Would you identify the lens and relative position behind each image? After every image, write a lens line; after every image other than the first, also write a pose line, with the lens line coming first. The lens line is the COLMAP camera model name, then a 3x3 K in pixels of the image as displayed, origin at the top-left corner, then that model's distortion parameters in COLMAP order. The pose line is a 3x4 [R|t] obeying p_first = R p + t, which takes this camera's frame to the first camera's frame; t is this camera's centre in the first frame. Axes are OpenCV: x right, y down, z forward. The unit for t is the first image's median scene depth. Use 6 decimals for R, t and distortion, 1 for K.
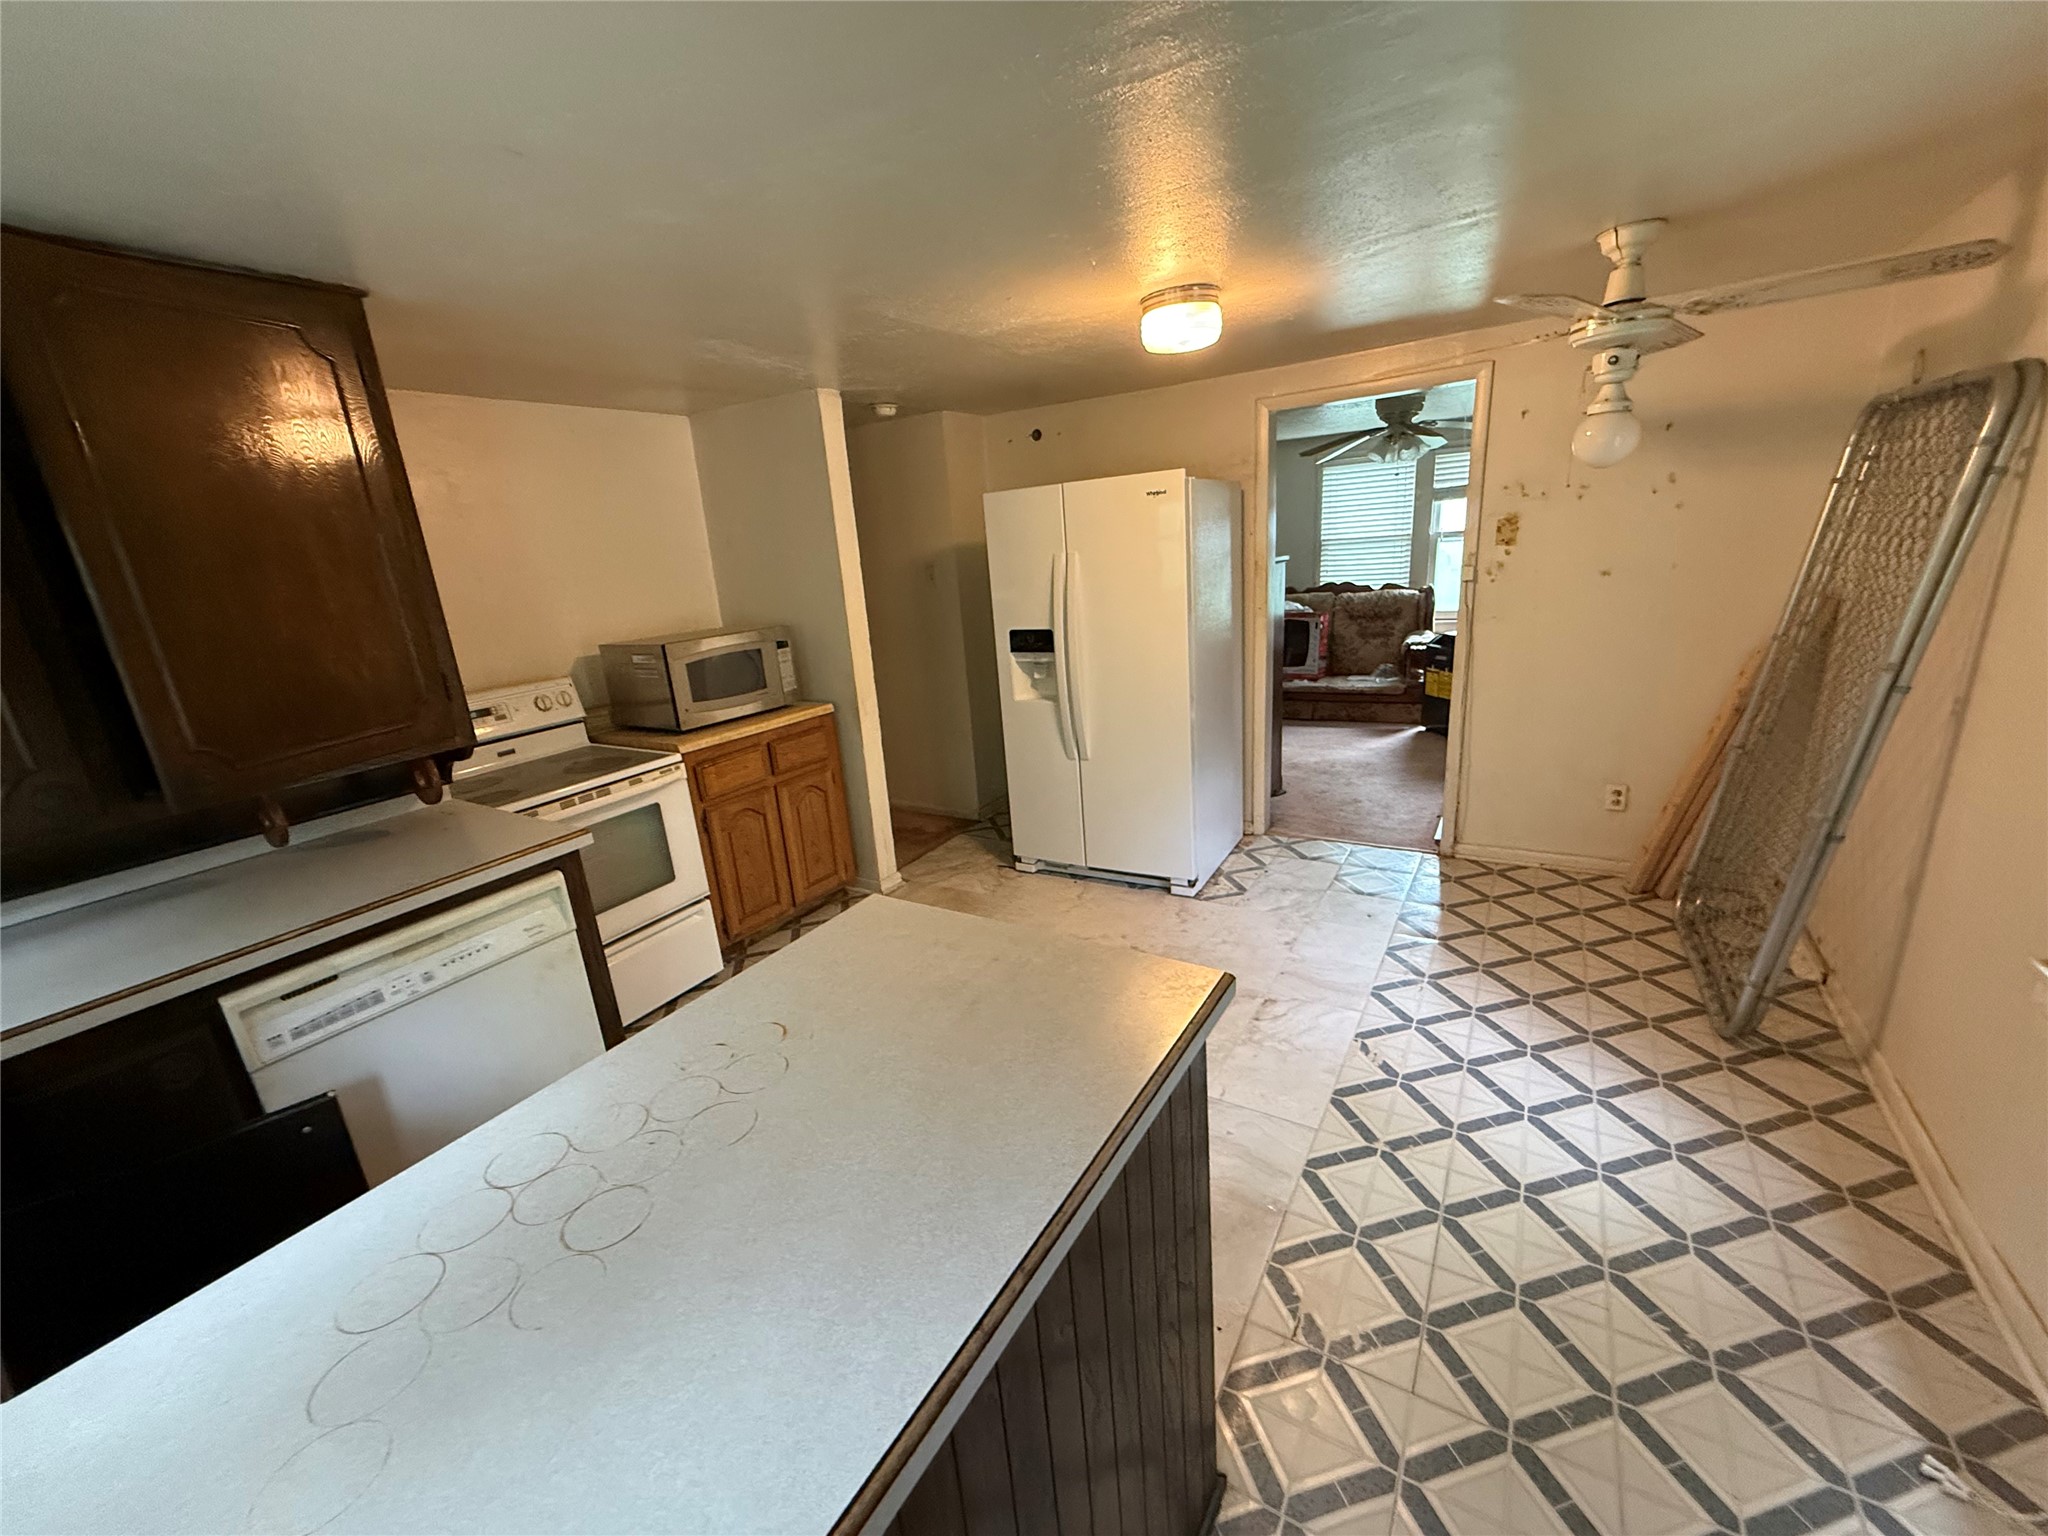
lens RADIAL K [[822.1, 0, 1028.8], [0, 822.1, 774.7], [0, 0, 1]] dist [-0.001349, 0.000213]
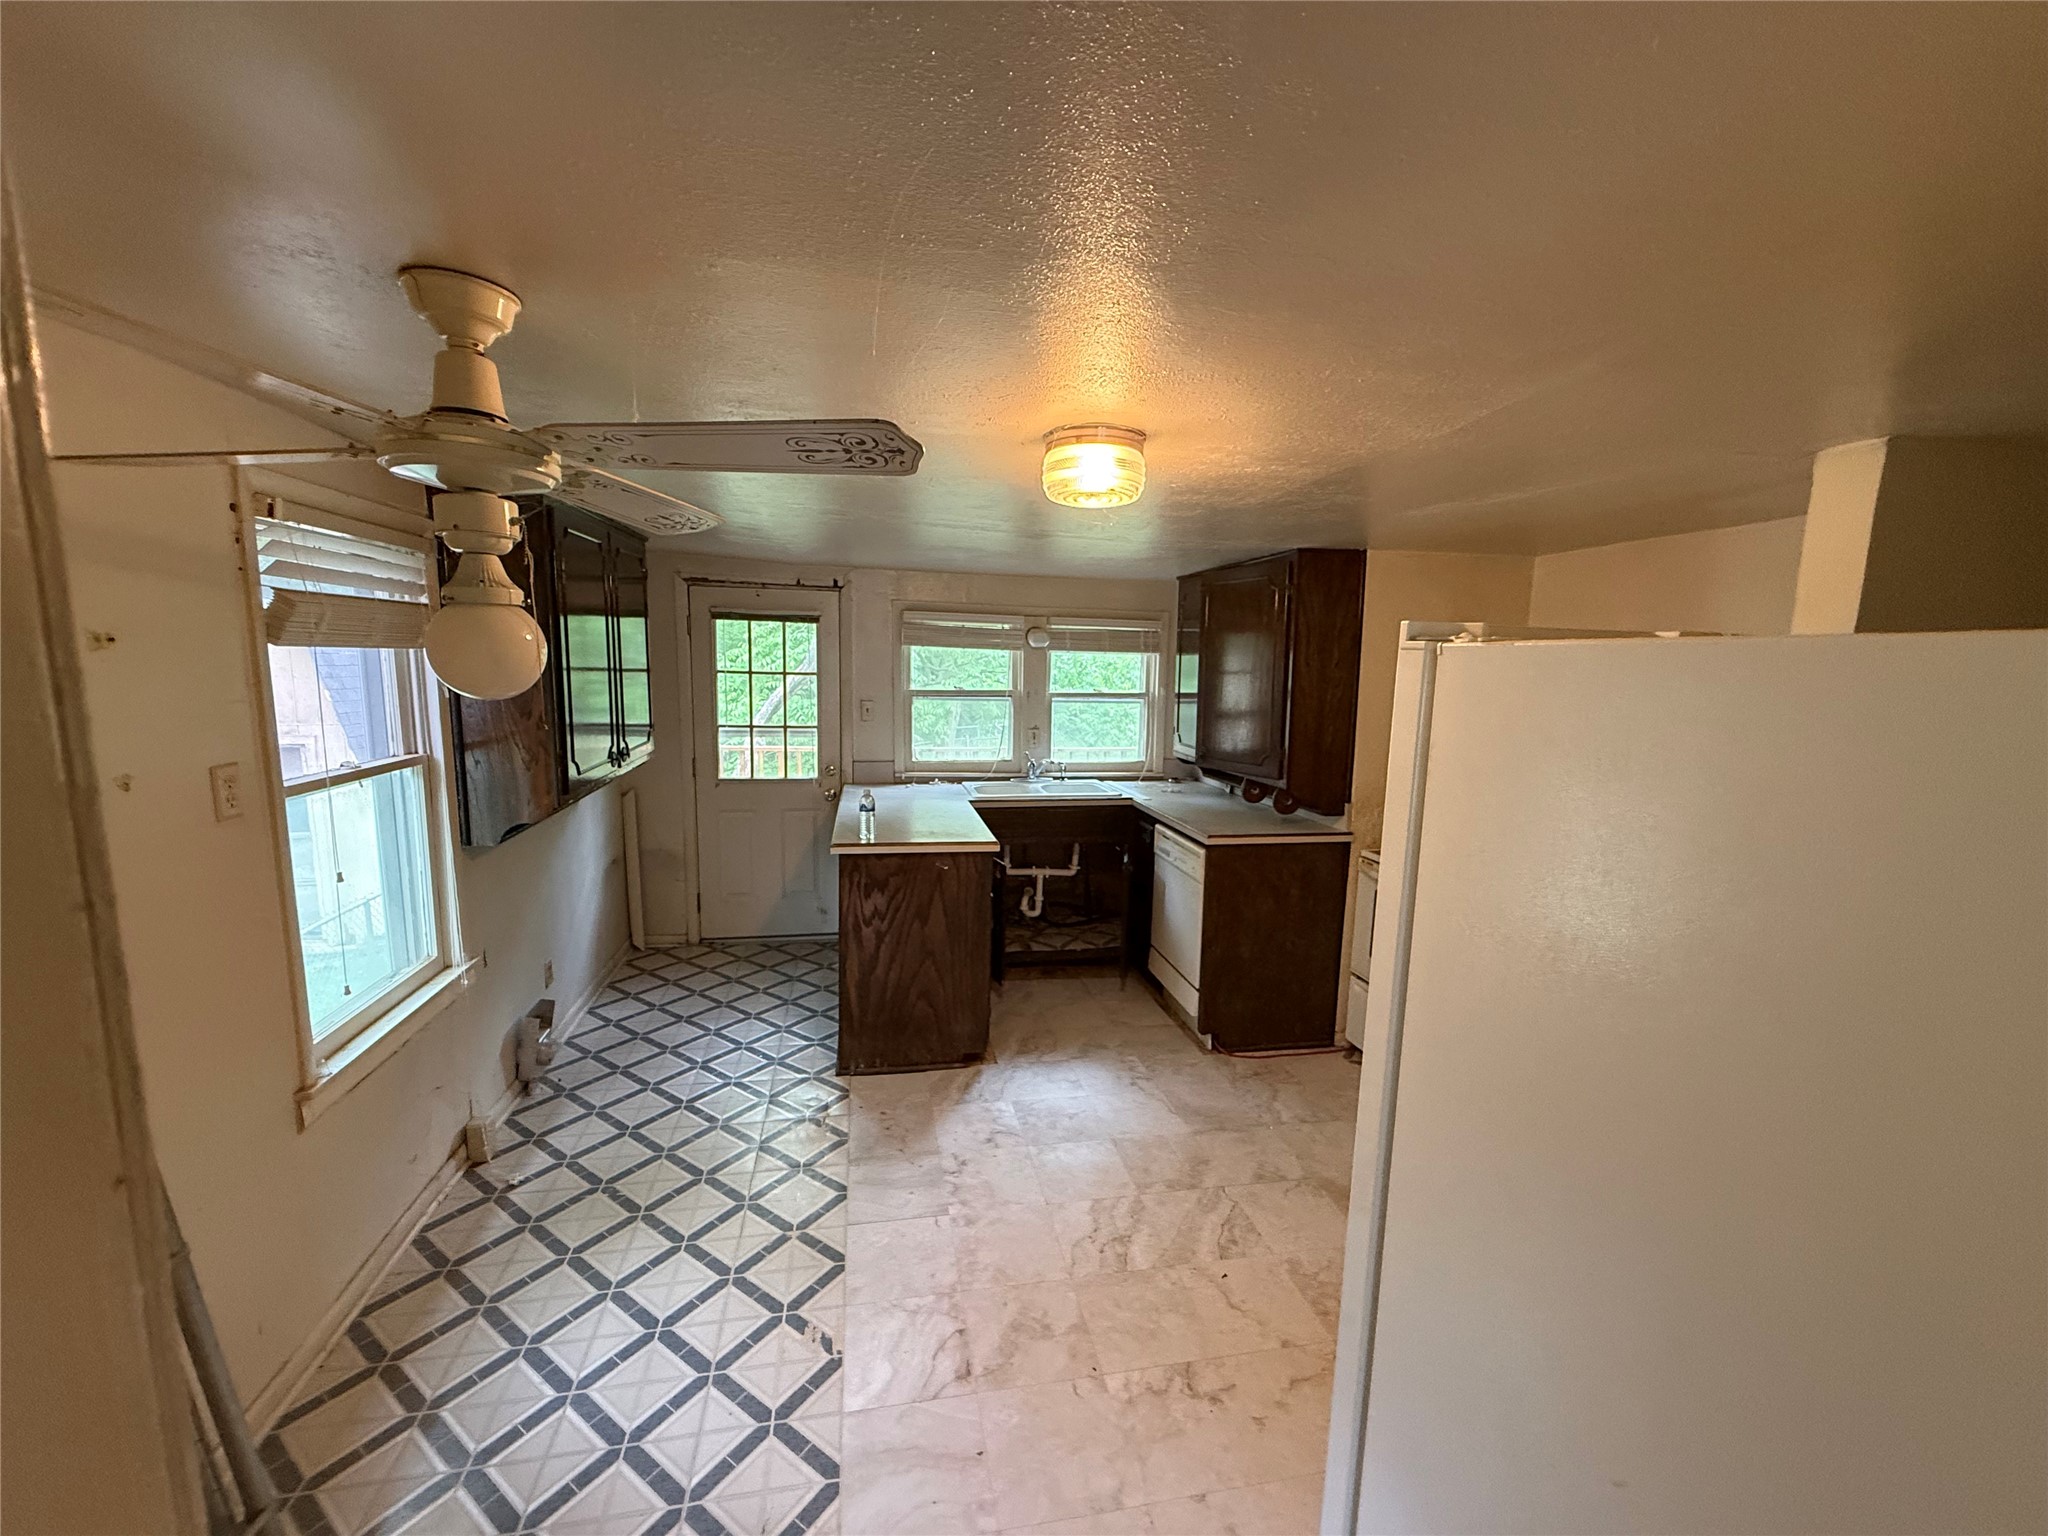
lens RADIAL K [[822.1, 0, 1026.1], [0, 822.1, 768.7], [0, 0, 1]] dist [-0.001349, 0.000213]
pose [[-0.736178, 0.159967, -0.657611, 0.809941], [-0.147951, 0.910124, 0.387020, -0.619649], [0.660418, 0.382209, -0.646346, 1.641929]]
